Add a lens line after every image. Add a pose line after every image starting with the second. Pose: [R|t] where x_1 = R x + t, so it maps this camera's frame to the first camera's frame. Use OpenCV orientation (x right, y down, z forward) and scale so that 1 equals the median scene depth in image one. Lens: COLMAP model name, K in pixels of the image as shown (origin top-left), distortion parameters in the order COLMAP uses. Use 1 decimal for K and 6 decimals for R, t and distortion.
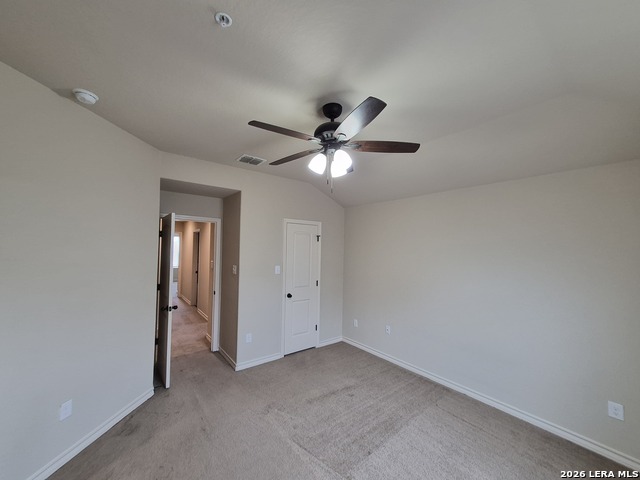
lens RADIAL K [[251.5, 0, 315.4], [0, 251.5, 242.2], [0, 0, 1]] dist [0.011434, -0.000338]
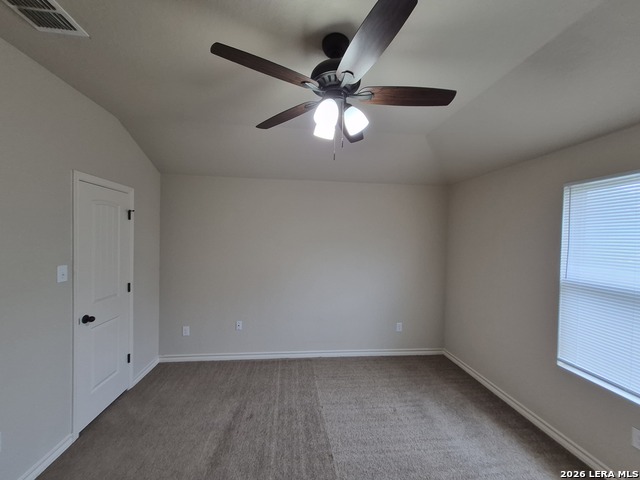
lens RADIAL K [[250.5, 0, 323.8], [0, 250.5, 242.7], [0, 0, 1]] dist [0.001053, -0.000130]
pose [[0.530372, -0.024142, 0.847421, -0.292991], [-0.029047, 0.998490, 0.046626, 0.011588], [-0.847267, -0.049344, 0.528870, 0.311197]]
